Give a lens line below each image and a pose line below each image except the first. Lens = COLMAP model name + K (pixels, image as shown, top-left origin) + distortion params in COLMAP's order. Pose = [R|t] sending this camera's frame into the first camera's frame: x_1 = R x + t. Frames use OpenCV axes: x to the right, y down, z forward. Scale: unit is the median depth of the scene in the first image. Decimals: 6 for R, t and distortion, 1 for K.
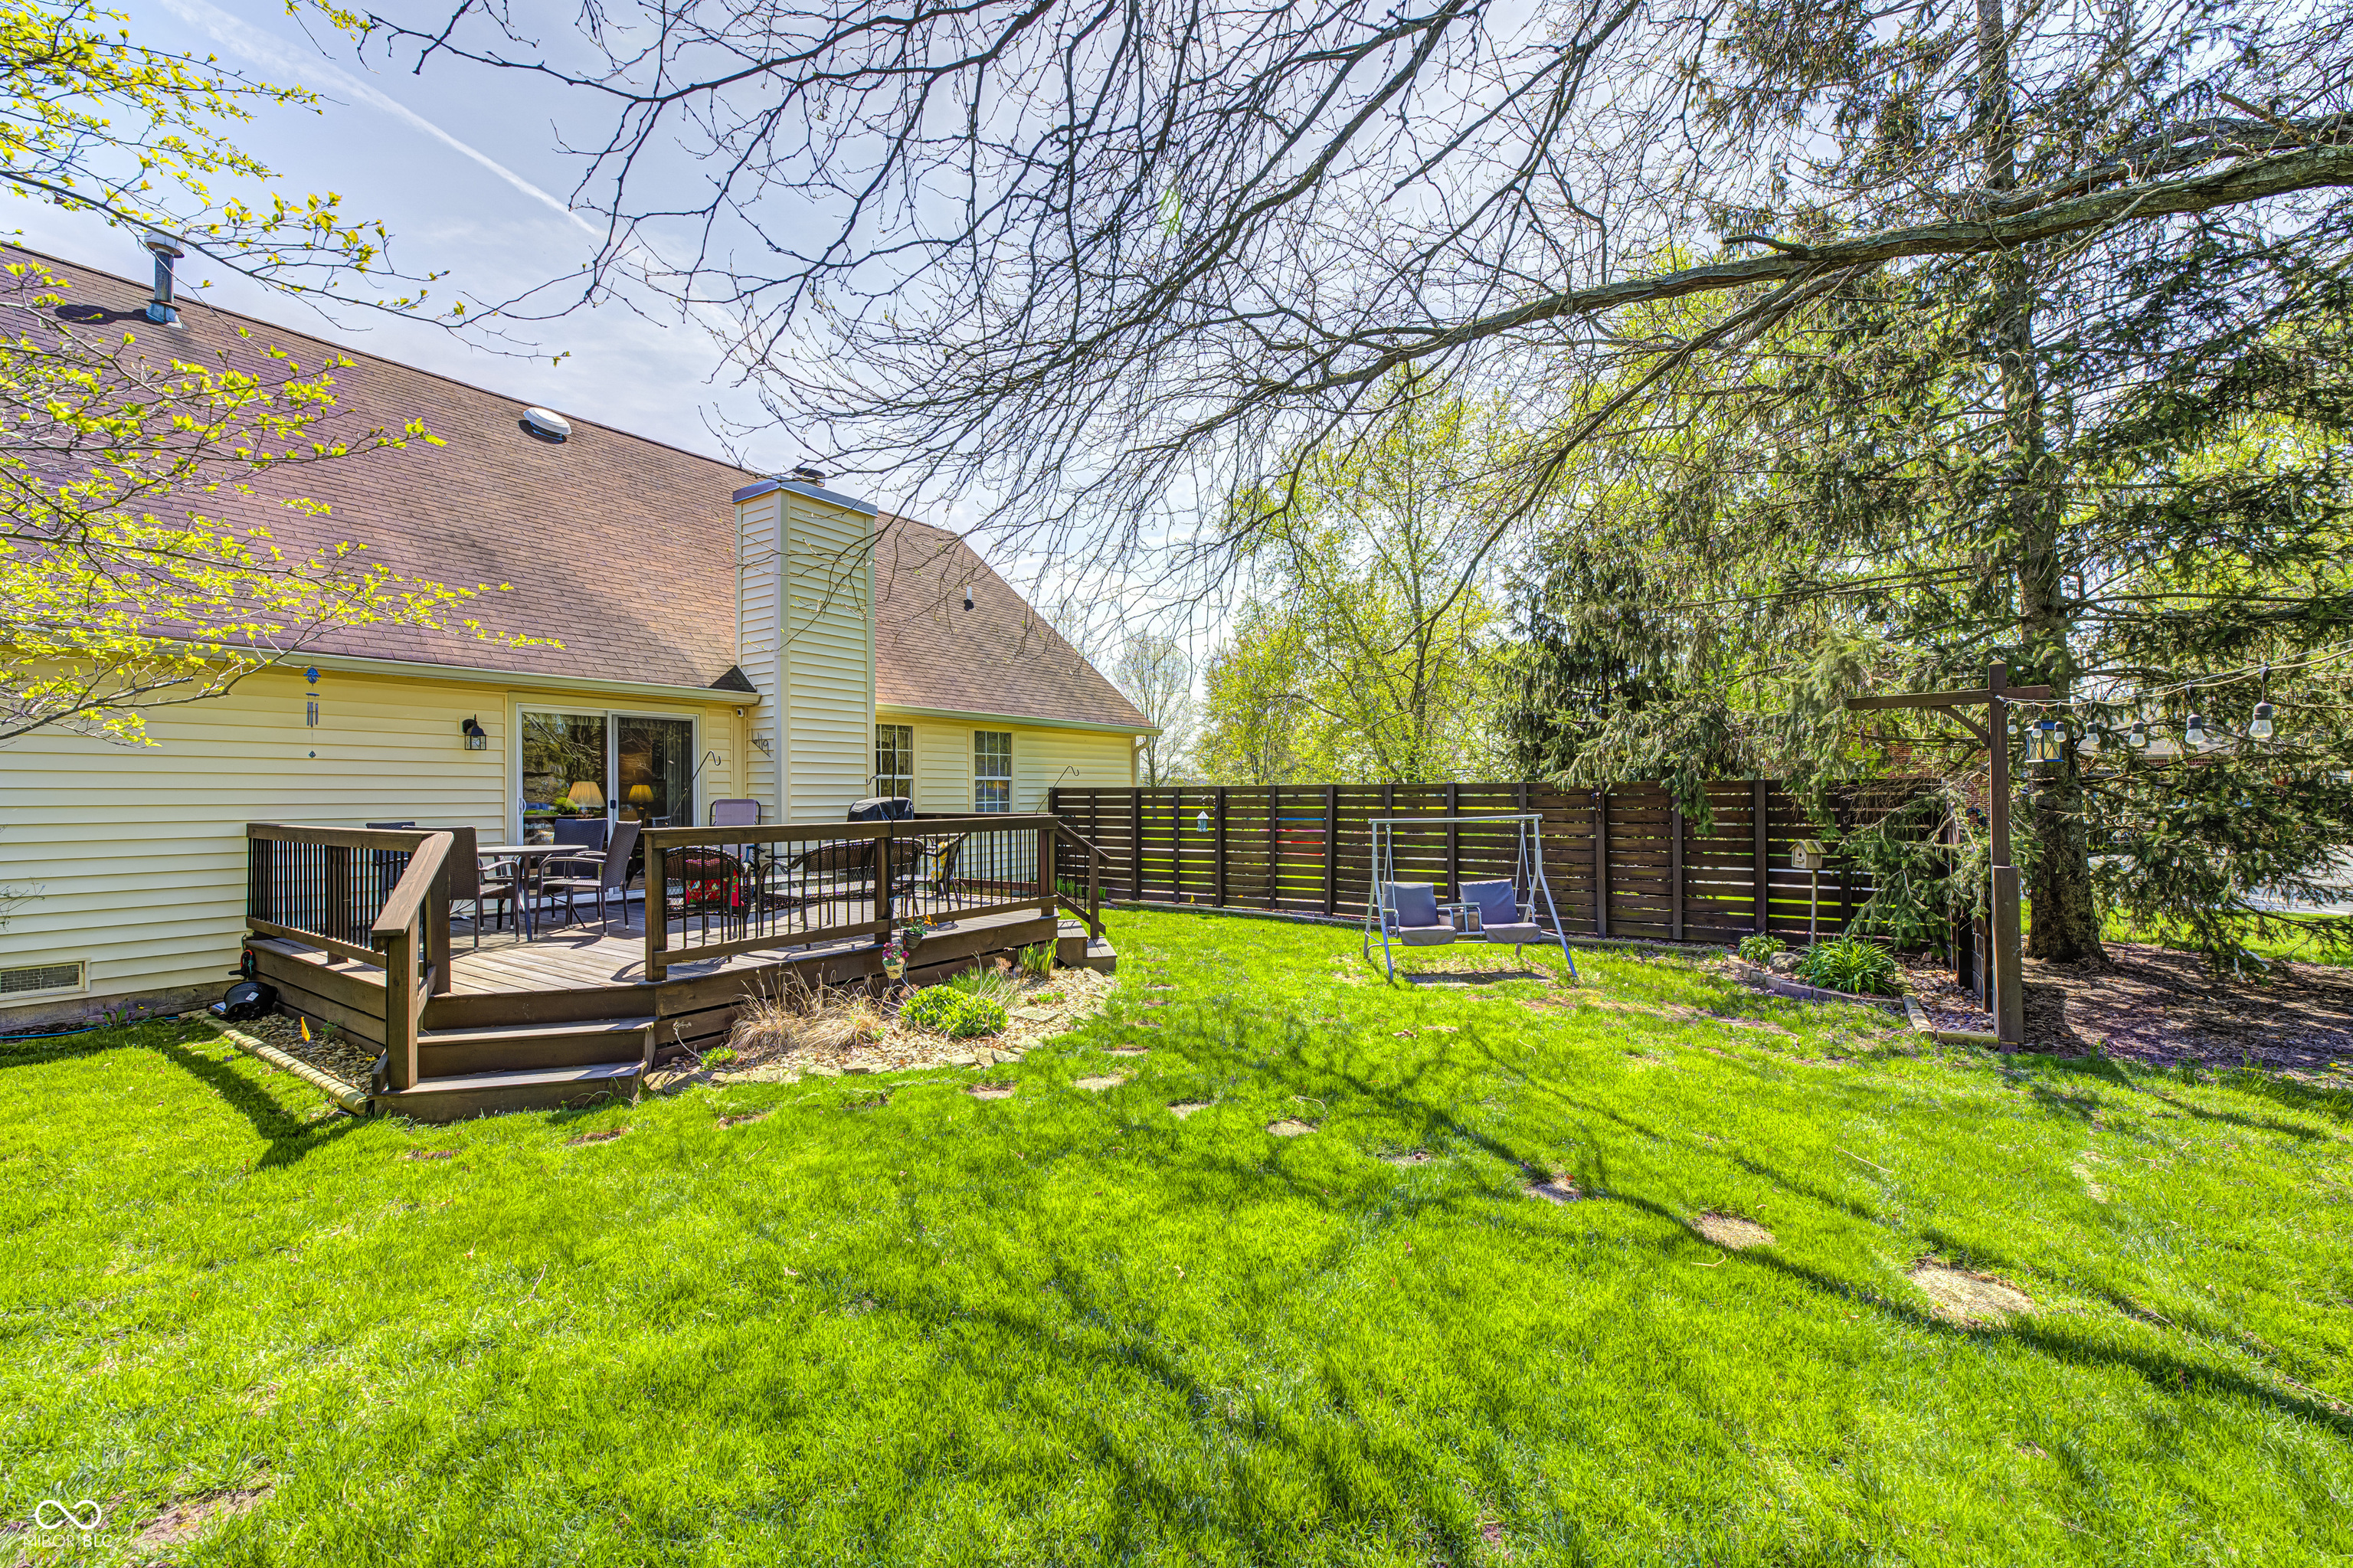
lens RADIAL K [[919.8, 0, 1181.6], [0, 919.8, 791.1], [0, 0, 1]] dist [0.000725, 0.000014]
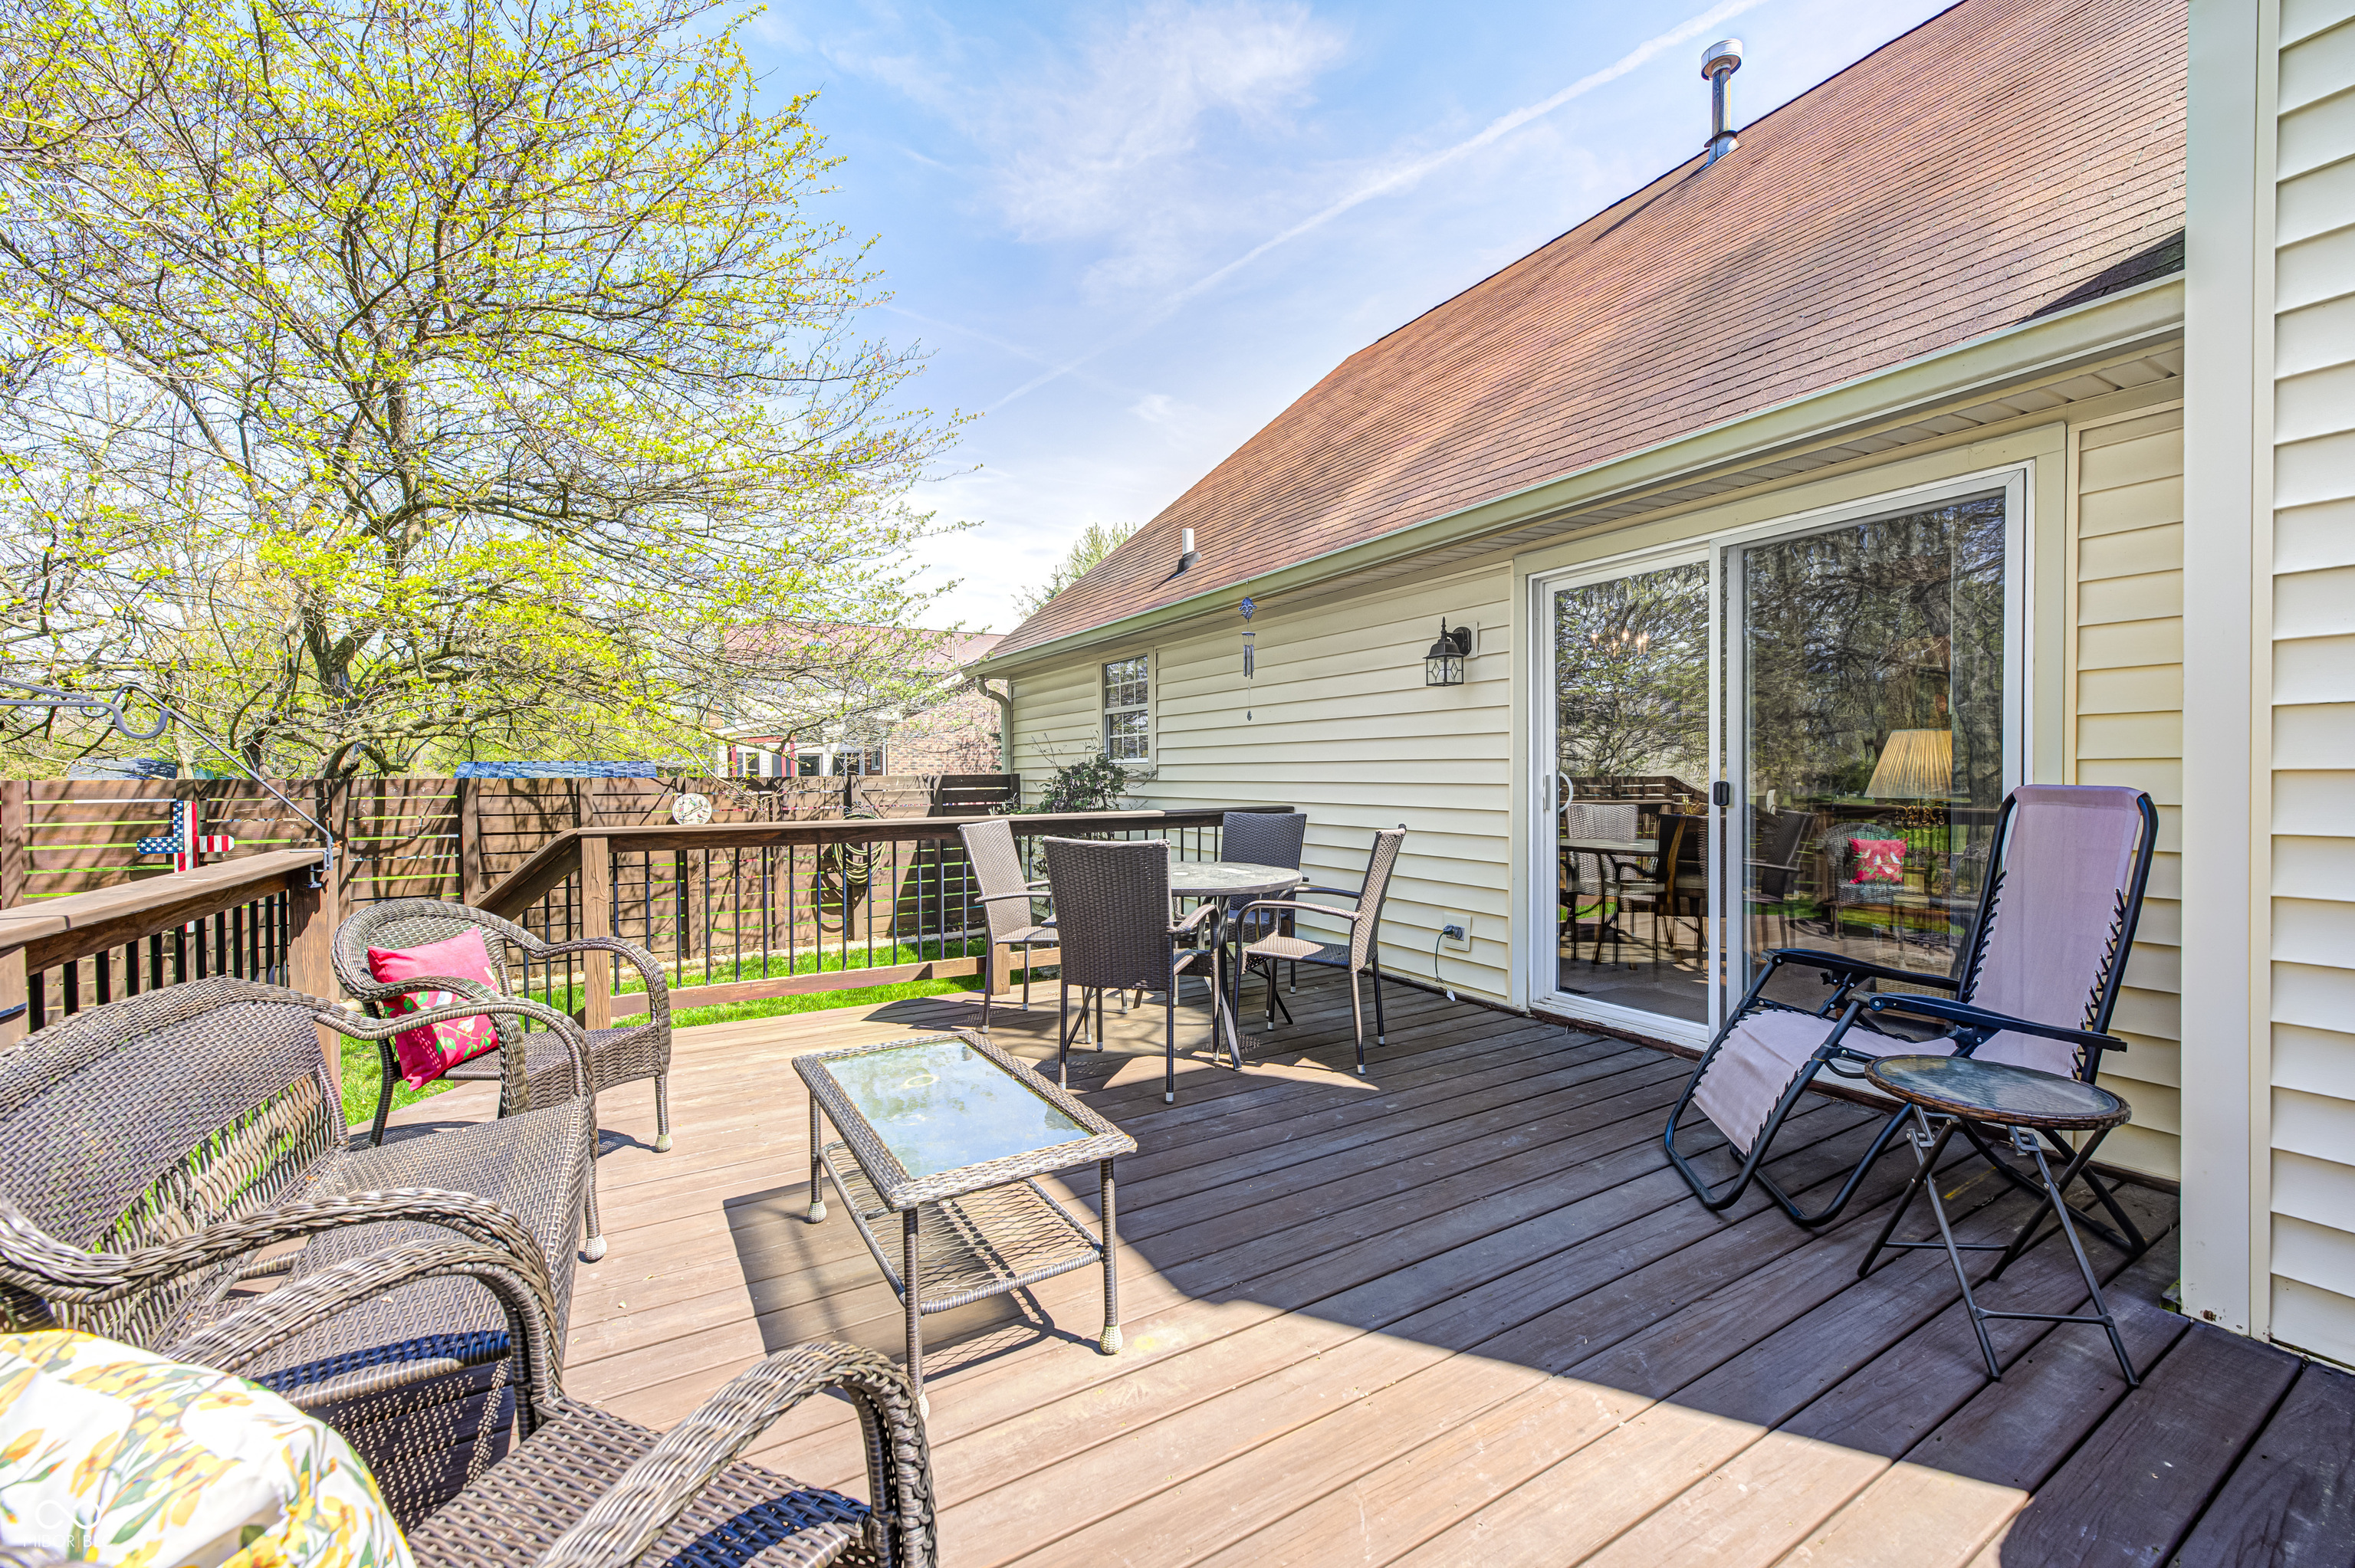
lens RADIAL K [[920.4, 0, 1171.4], [0, 920.4, 791.5], [0, 0, 1]] dist [0.000725, 0.000014]
pose [[-0.434165, 0.023876, -0.900517, -0.182660], [0.012683, 0.999712, 0.020391, 0.002768], [0.900744, -0.002568, -0.434342, 0.900384]]
